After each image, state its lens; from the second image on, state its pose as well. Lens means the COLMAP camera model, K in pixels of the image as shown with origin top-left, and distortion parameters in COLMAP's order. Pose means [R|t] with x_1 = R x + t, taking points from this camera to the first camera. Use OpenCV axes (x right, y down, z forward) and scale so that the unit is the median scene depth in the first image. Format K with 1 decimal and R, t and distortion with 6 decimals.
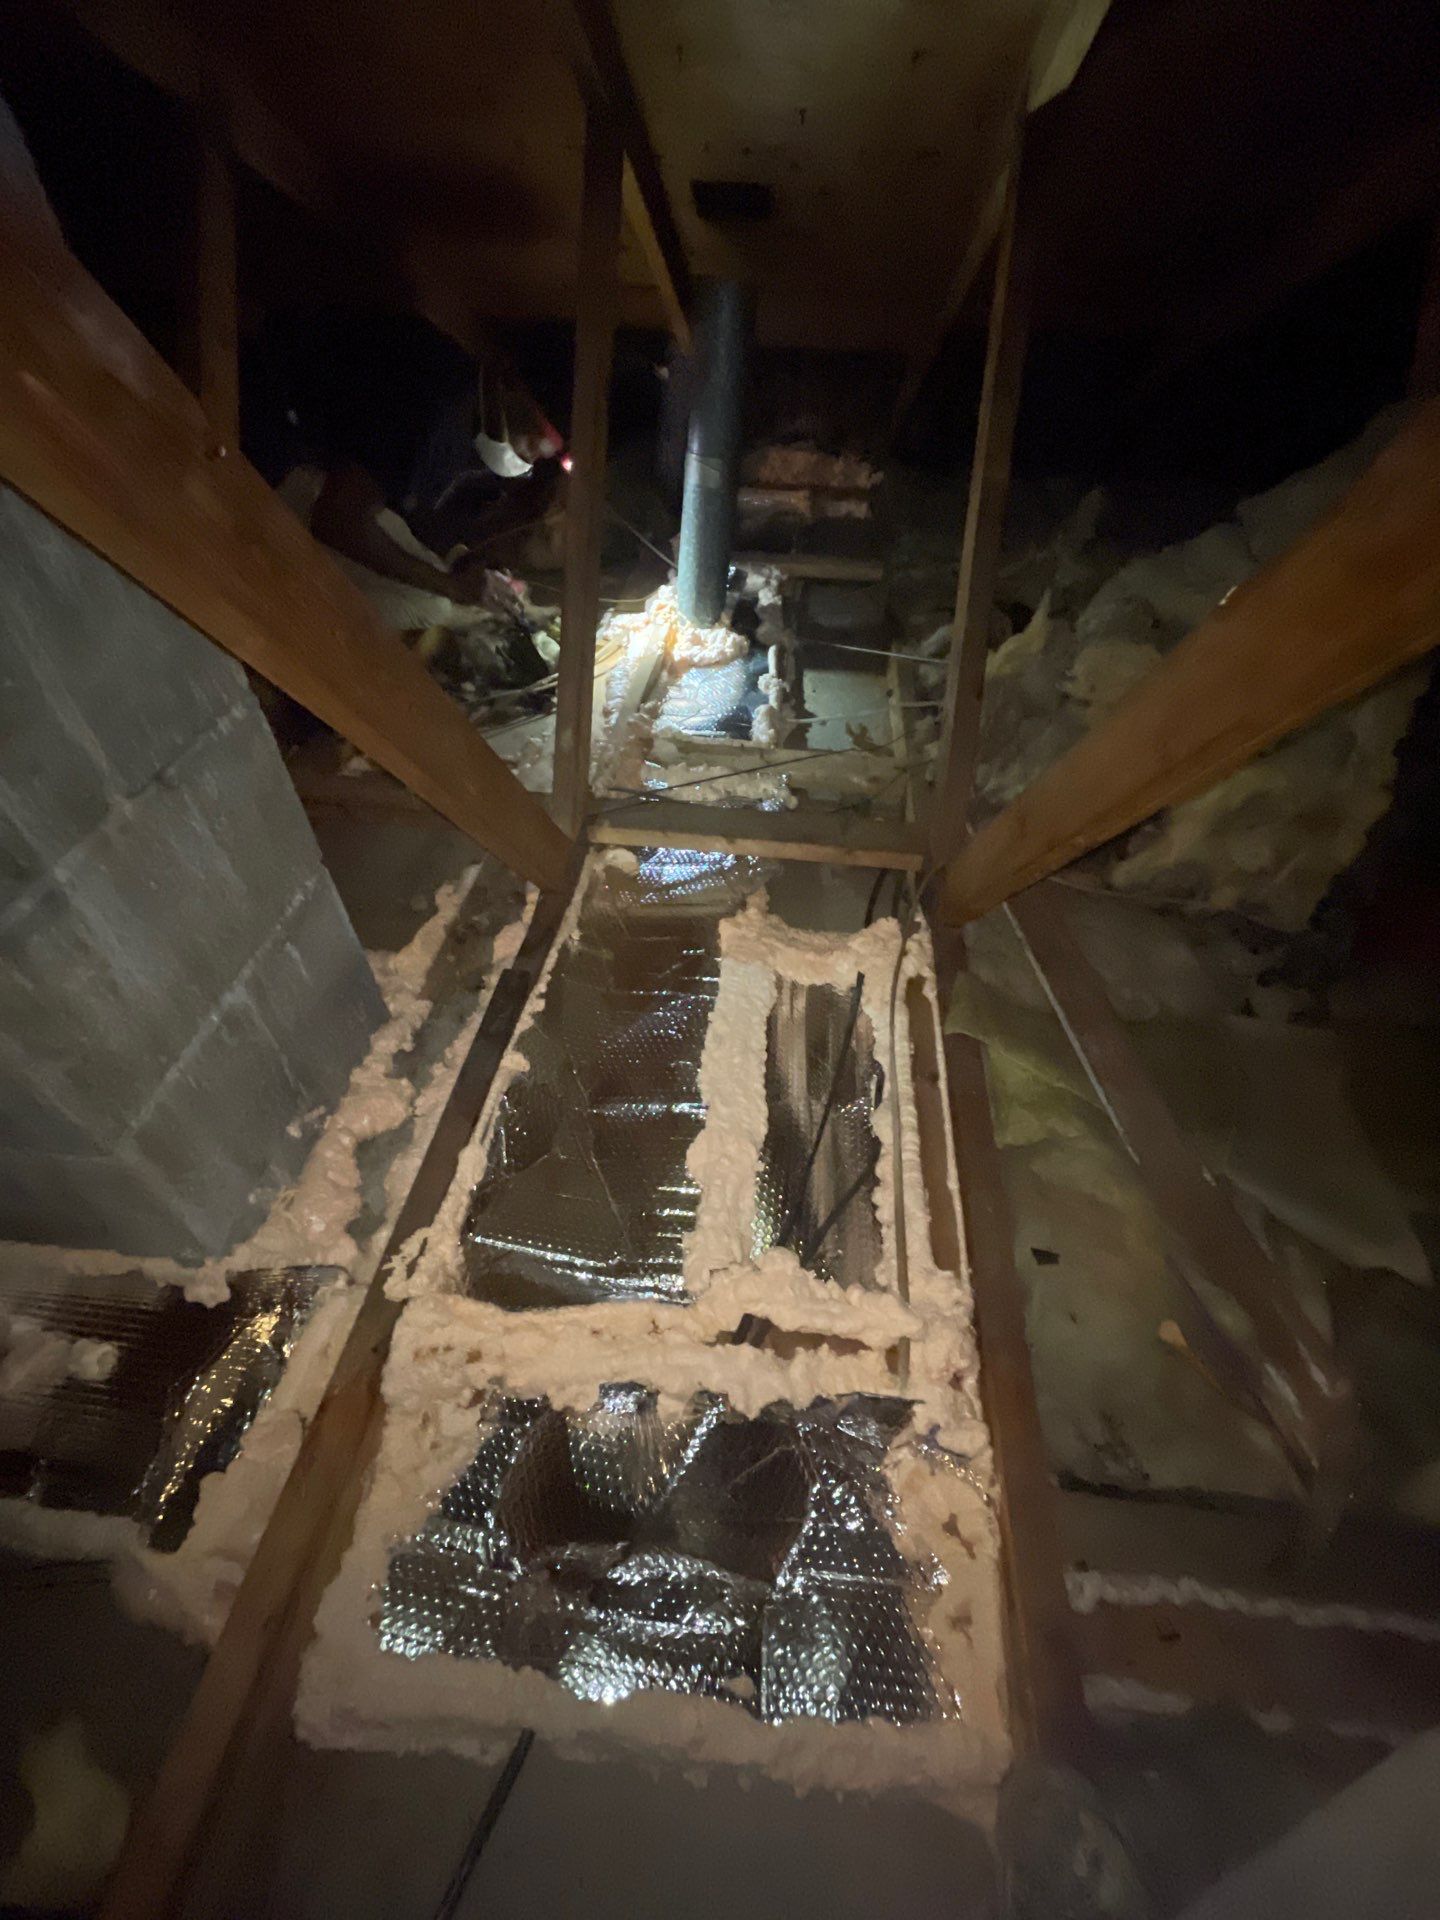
lens RADIAL K [[755.3, 0, 714.7], [0, 755.3, 962.2], [0, 0, 1]] dist [-0.014632, 0.000671]
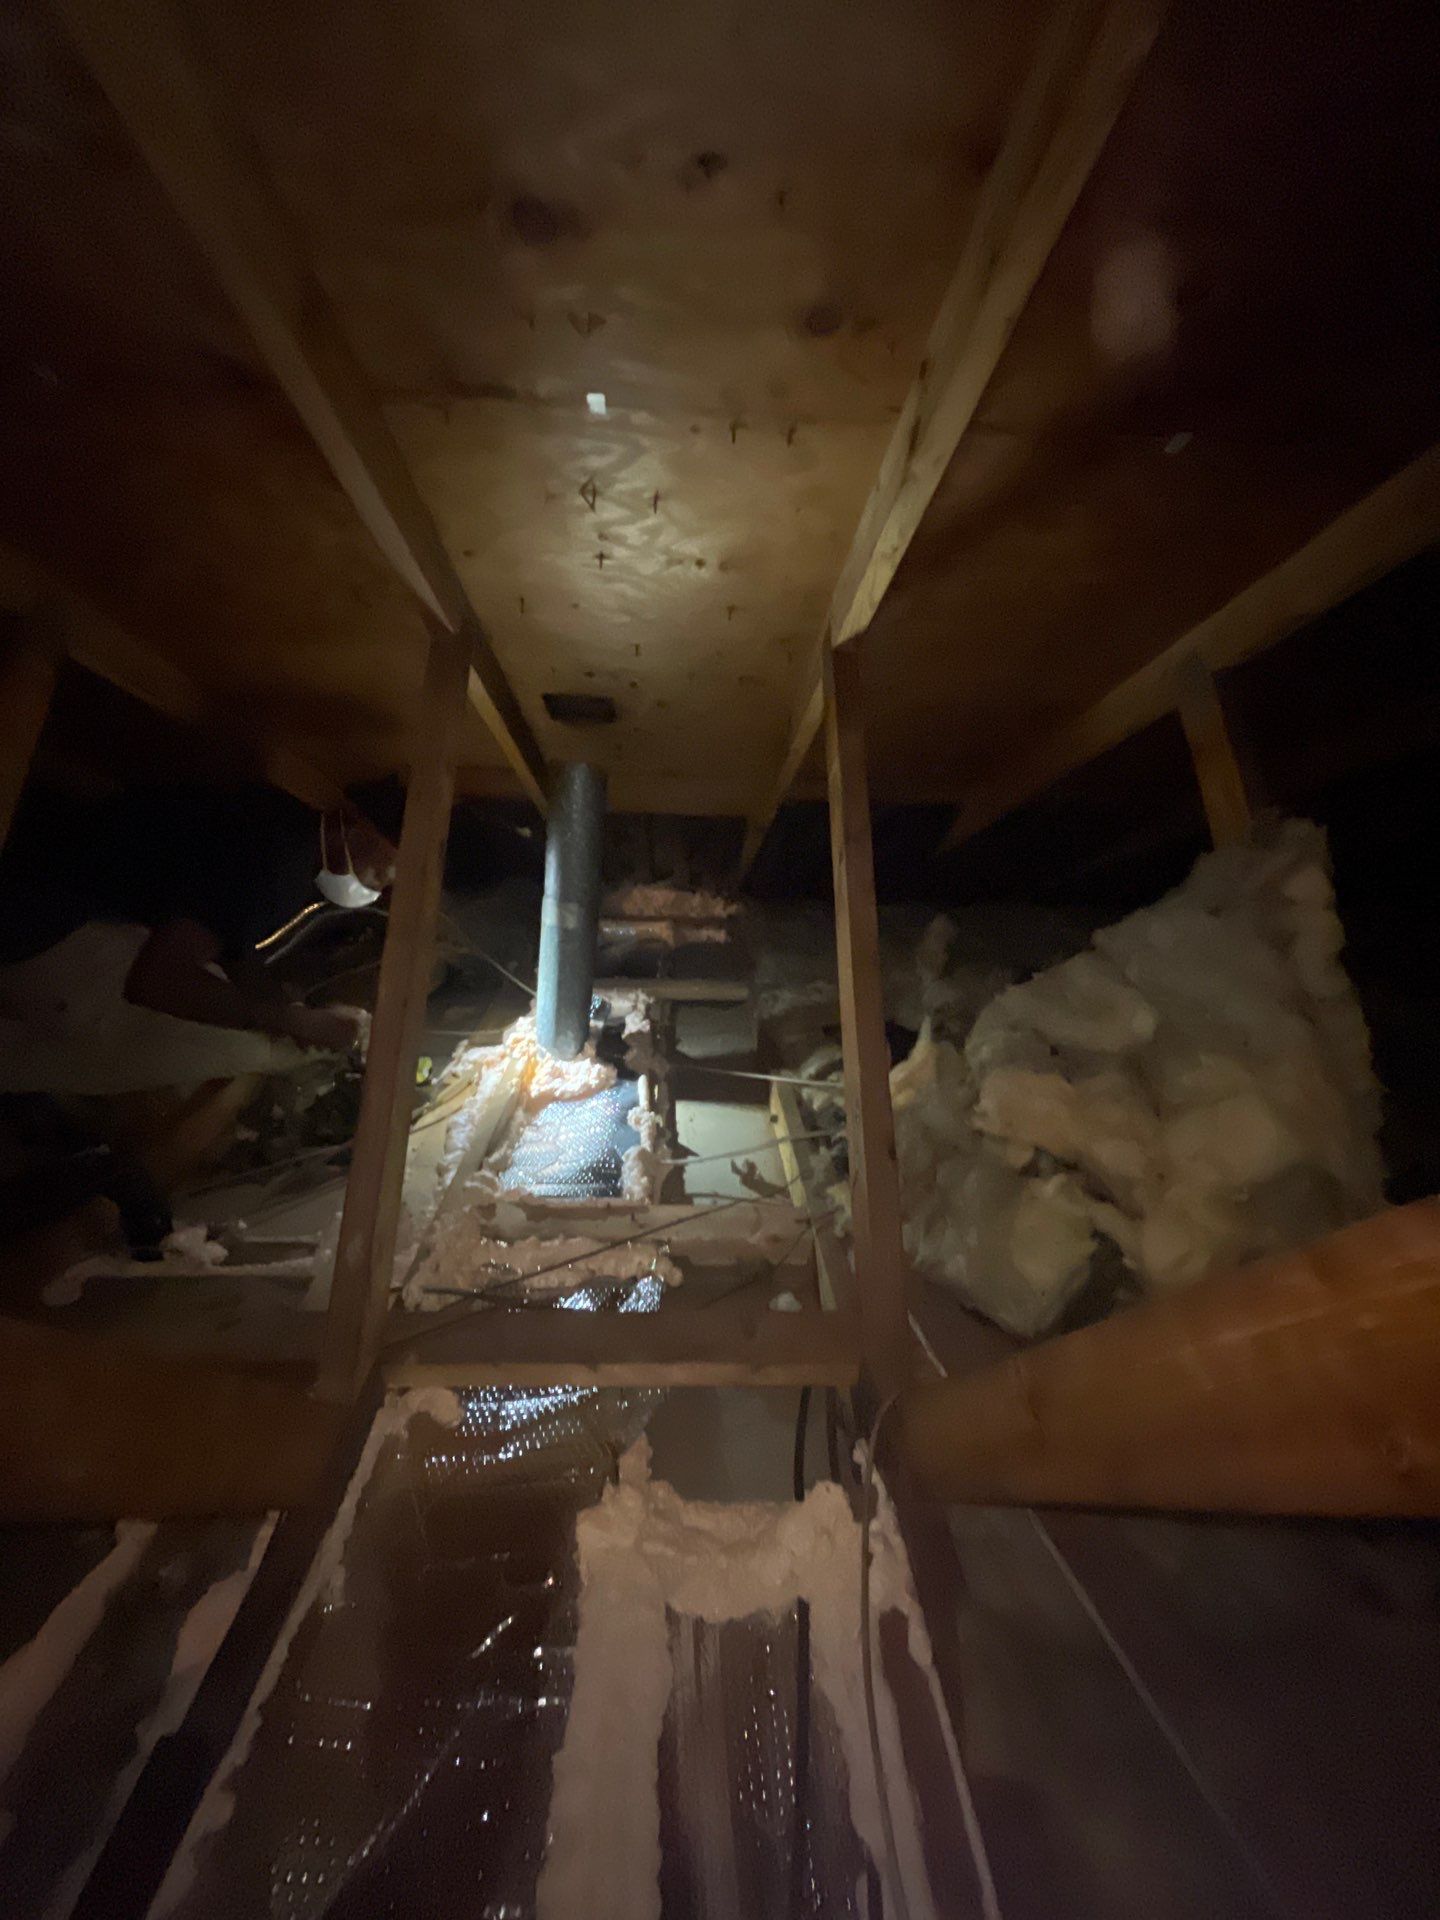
lens RADIAL K [[755.3, 0, 706.4], [0, 755.3, 961.2], [0, 0, 1]] dist [-0.014632, 0.000671]
pose [[0.988561, -0.030400, 0.147726, 0.029764], [0.097115, 0.877704, -0.469259, -0.132291], [-0.115394, 0.478238, 0.870616, 0.163715]]
